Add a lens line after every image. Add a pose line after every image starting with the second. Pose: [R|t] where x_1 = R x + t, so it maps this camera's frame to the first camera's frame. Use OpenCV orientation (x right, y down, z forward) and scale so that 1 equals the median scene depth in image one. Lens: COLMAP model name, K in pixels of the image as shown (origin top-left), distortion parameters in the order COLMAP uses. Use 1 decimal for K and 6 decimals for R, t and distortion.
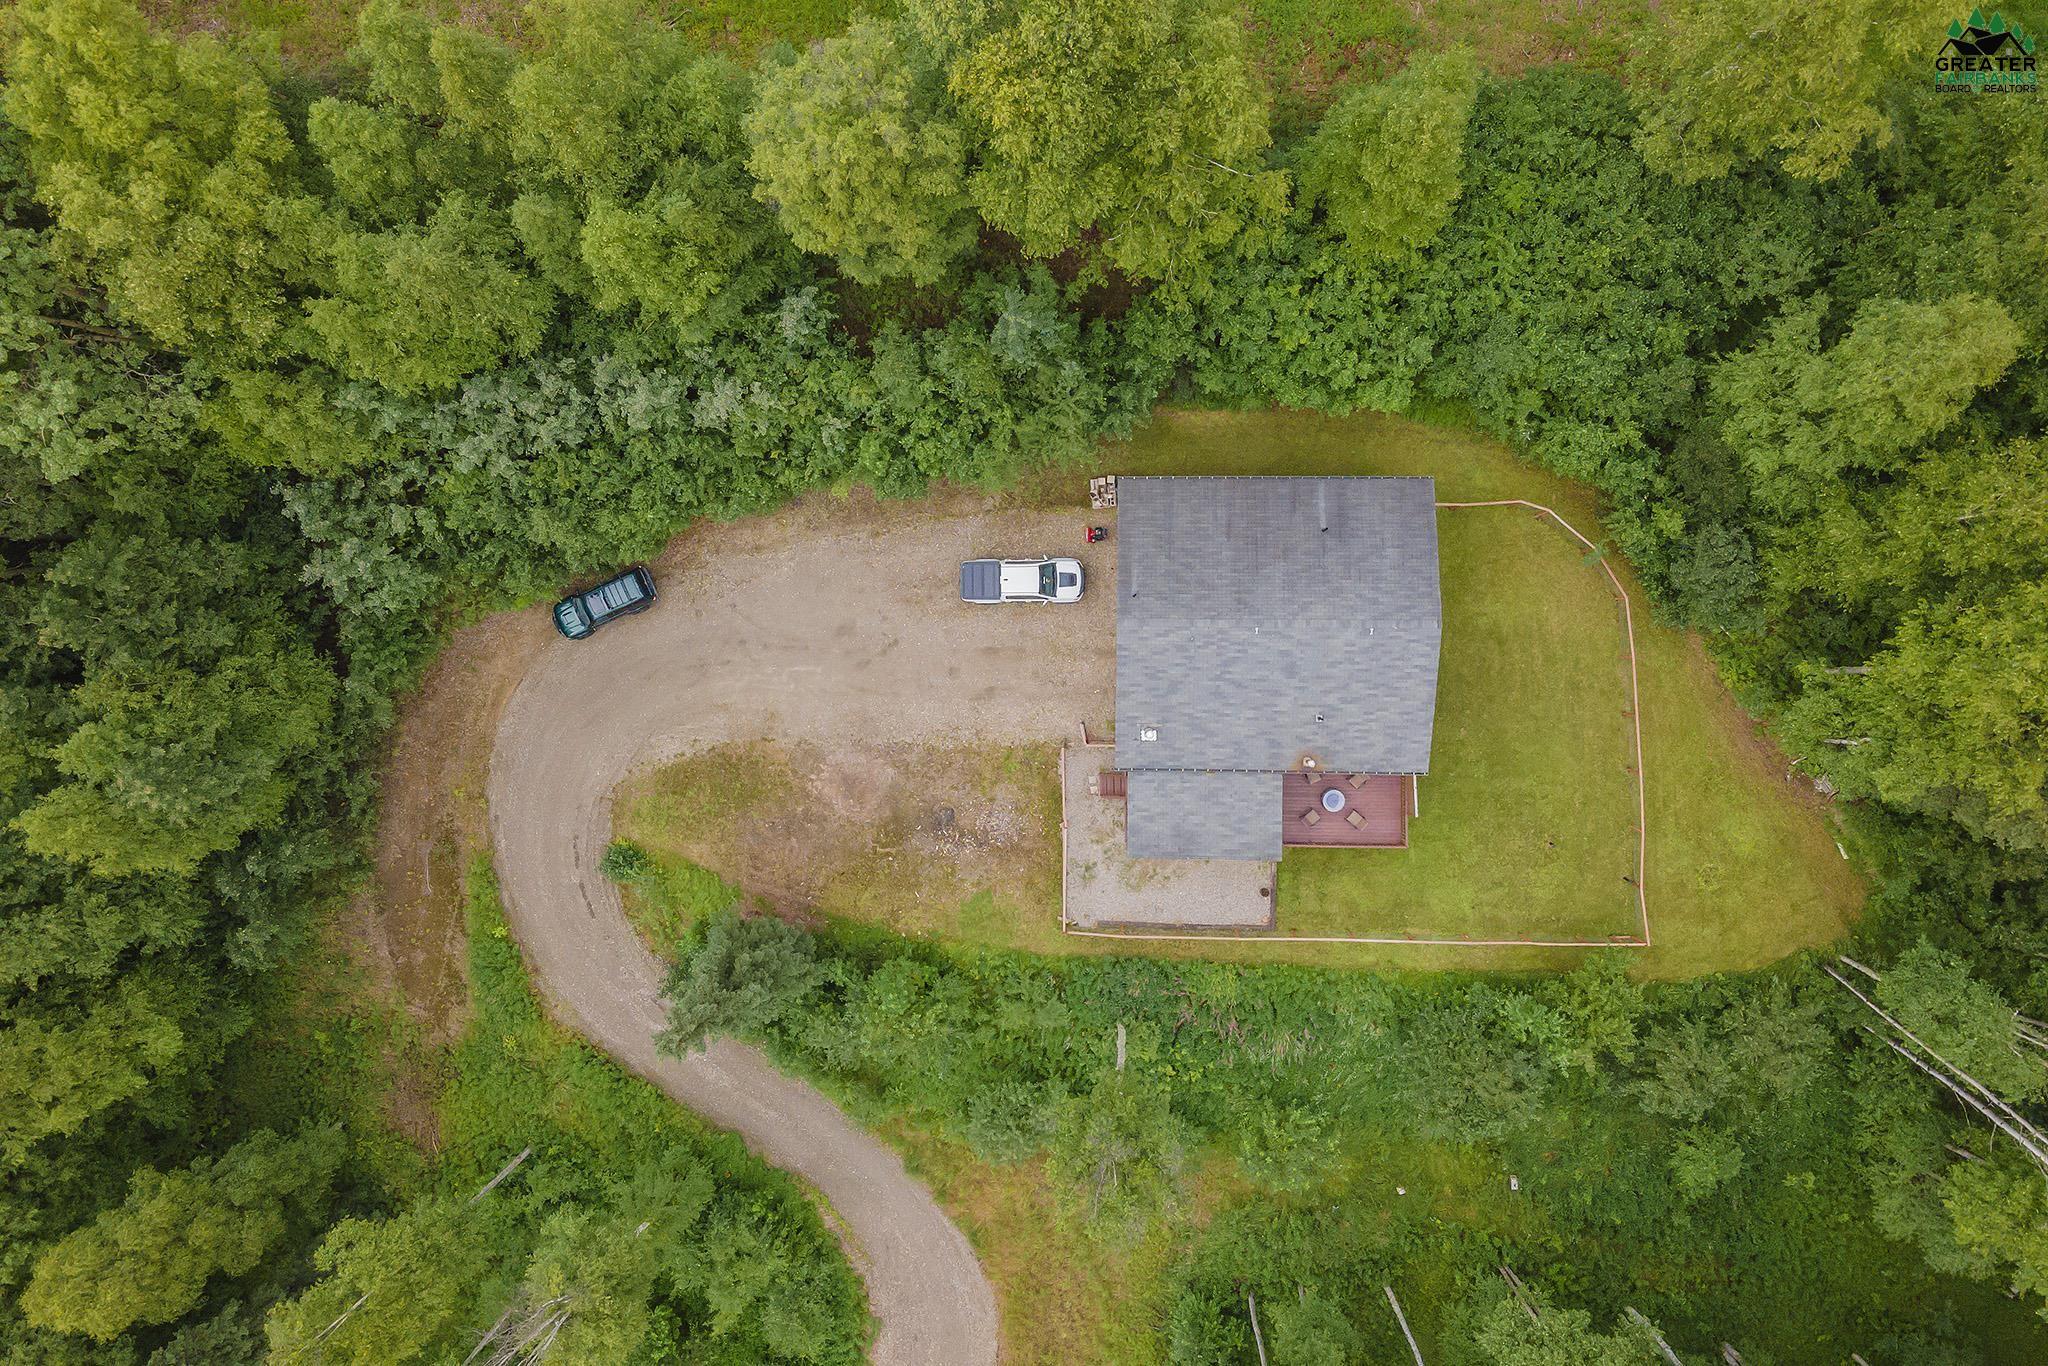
lens RADIAL K [[1421.1, 0, 1037.3], [0, 1421.1, 686.6], [0, 0, 1]] dist [0.046029, 0.000932]
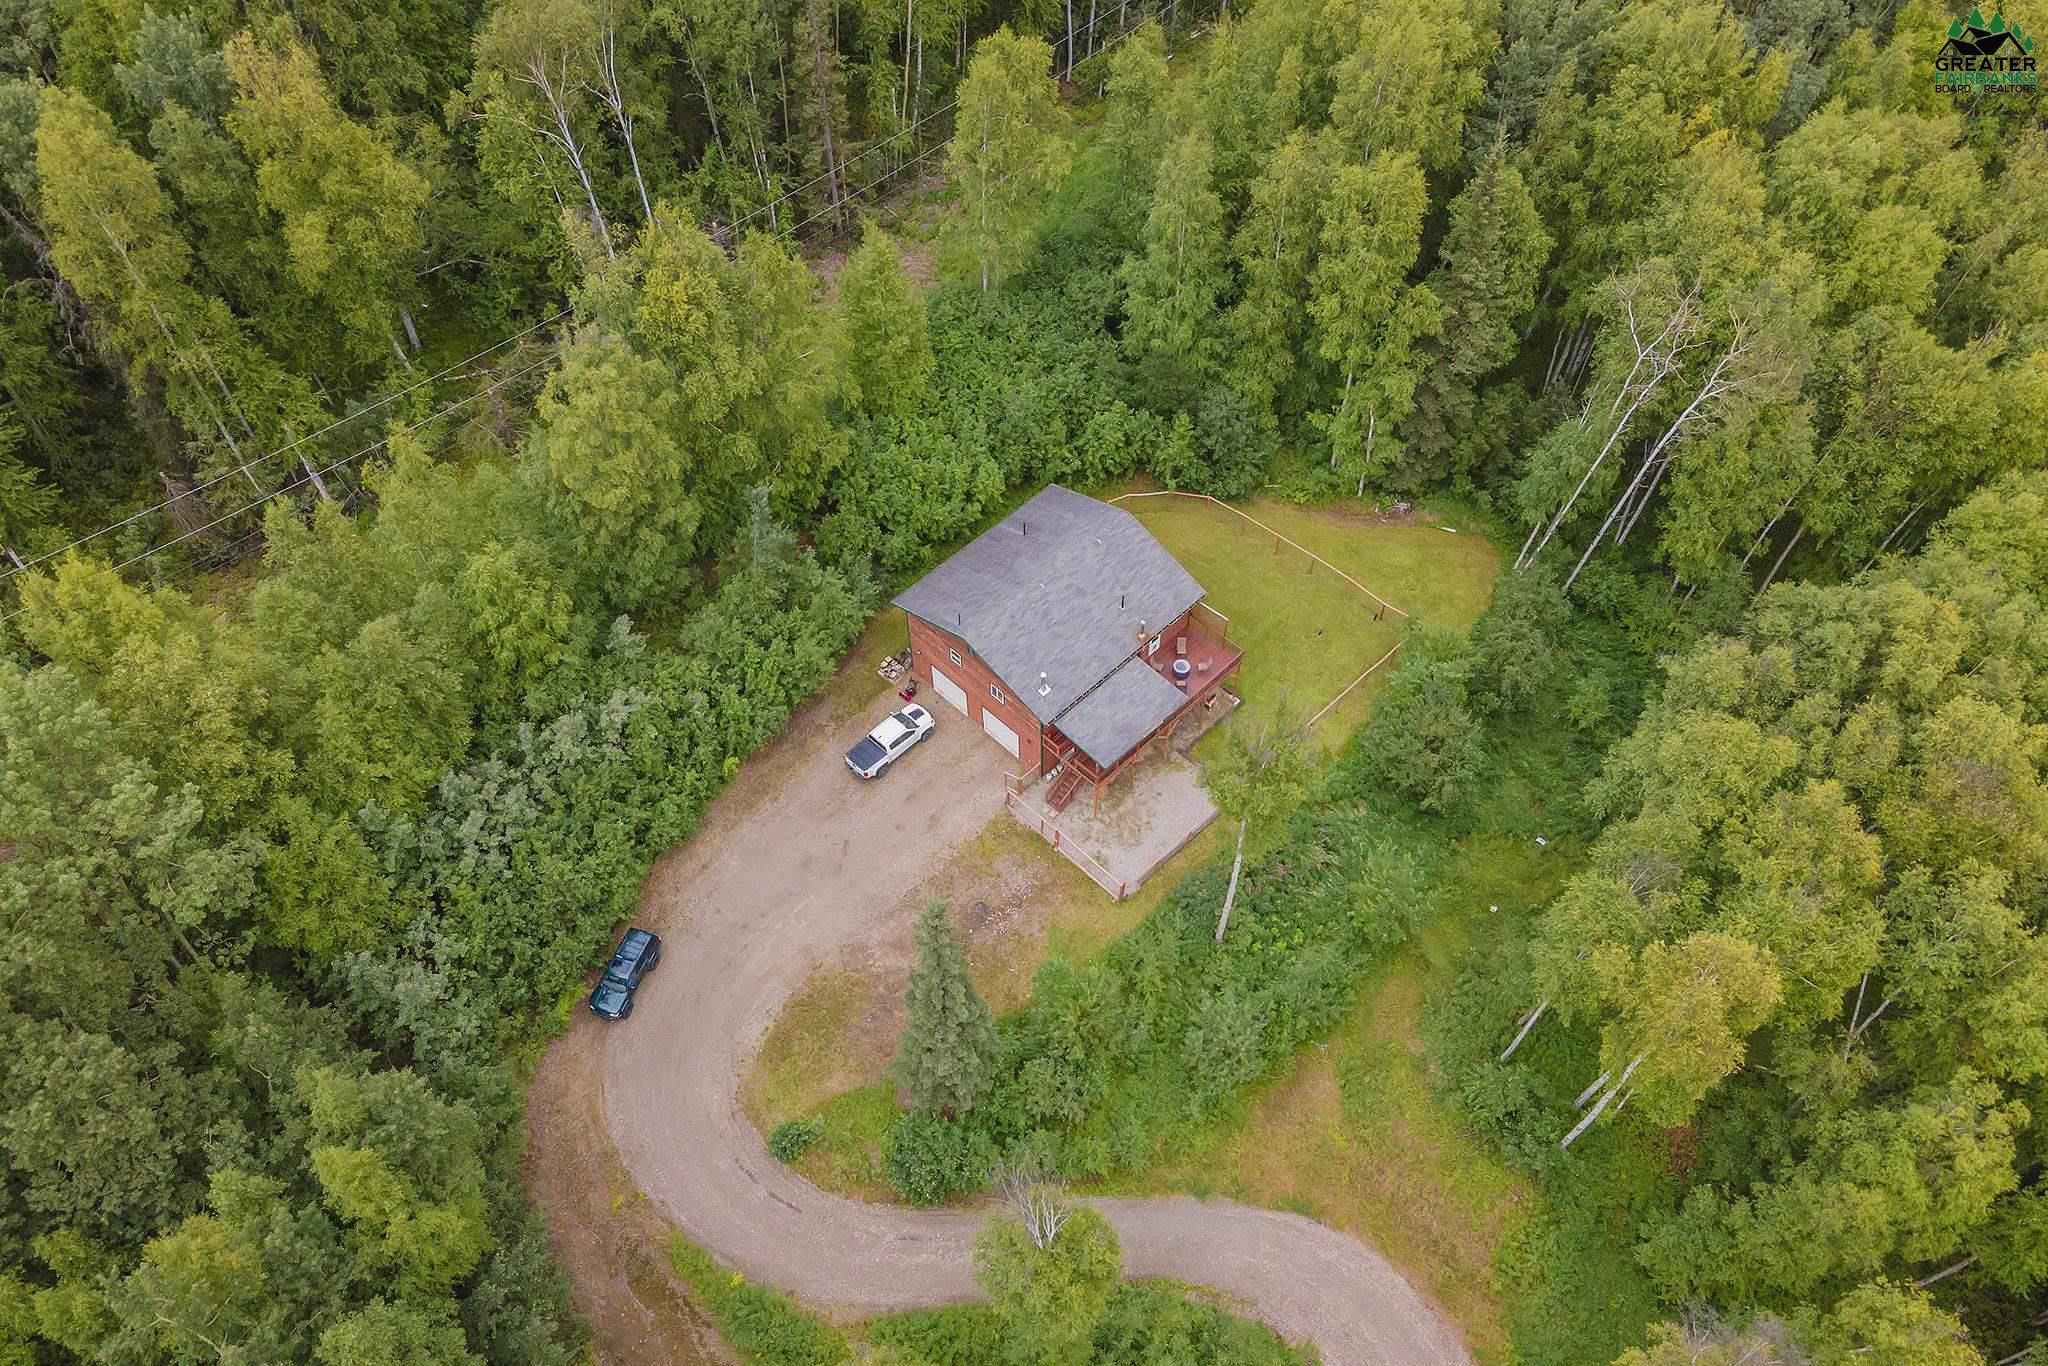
lens RADIAL K [[1469.5, 0, 1029.4], [0, 1469.5, 738.1], [0, 0, 1]] dist [0.037021, -0.000928]
pose [[0.699736, -0.566857, 0.434790, -0.472982], [0.714401, 0.554091, -0.427335, 0.548439], [0.001324, 0.609636, 0.792680, -0.020063]]
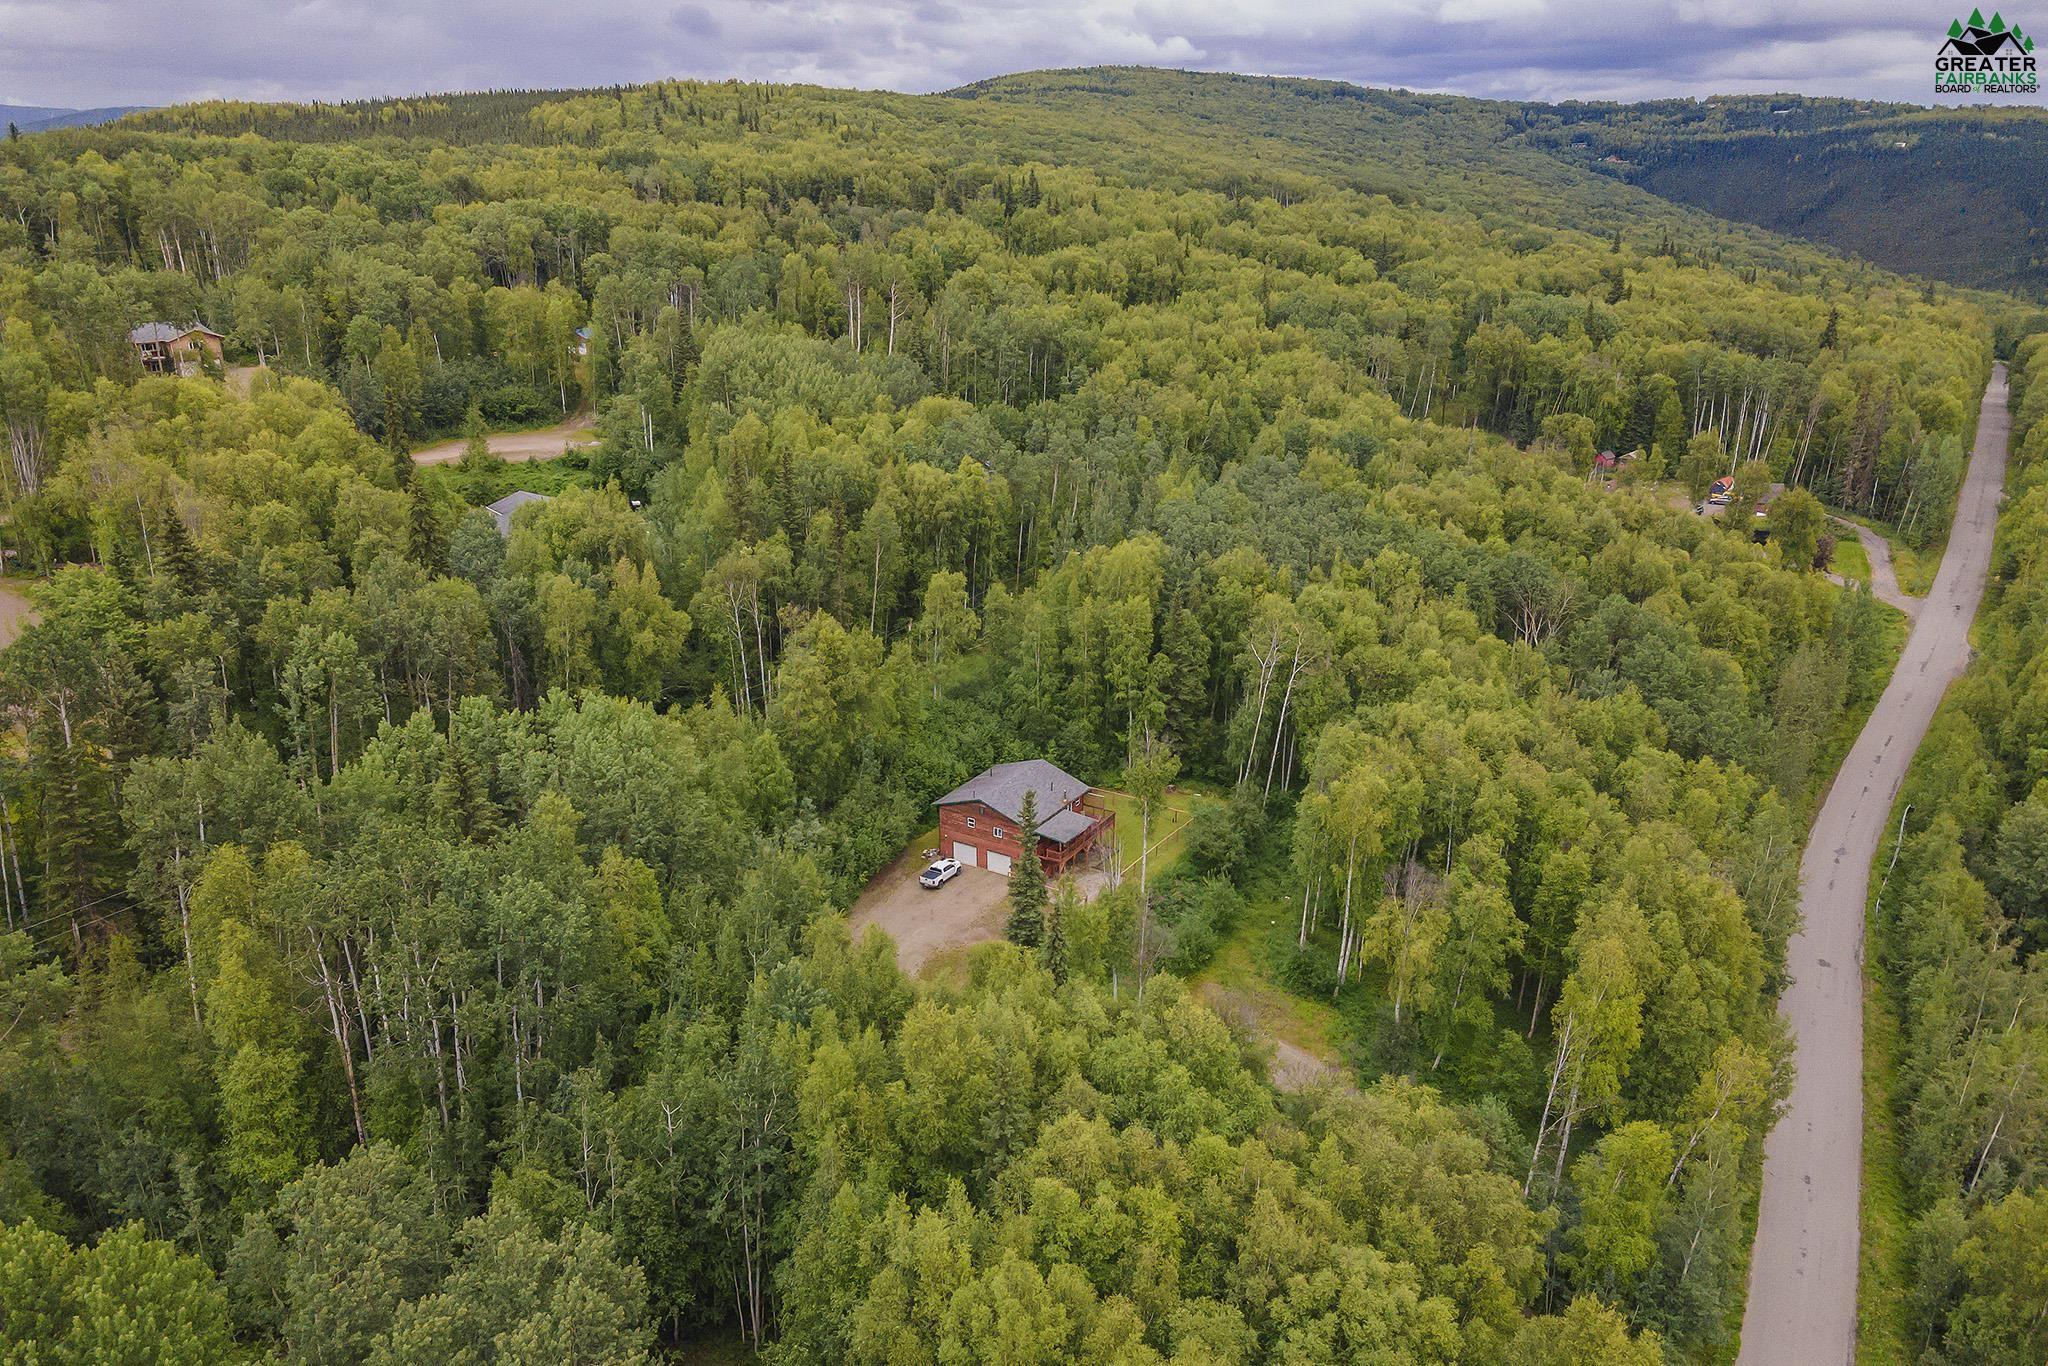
lens RADIAL K [[1421.1, 0, 1037.3], [0, 1421.1, 686.6], [0, 0, 1]] dist [0.046029, 0.000932]
pose [[0.499464, -0.257092, 0.827309, -1.699372], [0.866152, 0.167792, -0.470772, 1.054660], [-0.017784, 0.951709, 0.306487, 0.019833]]
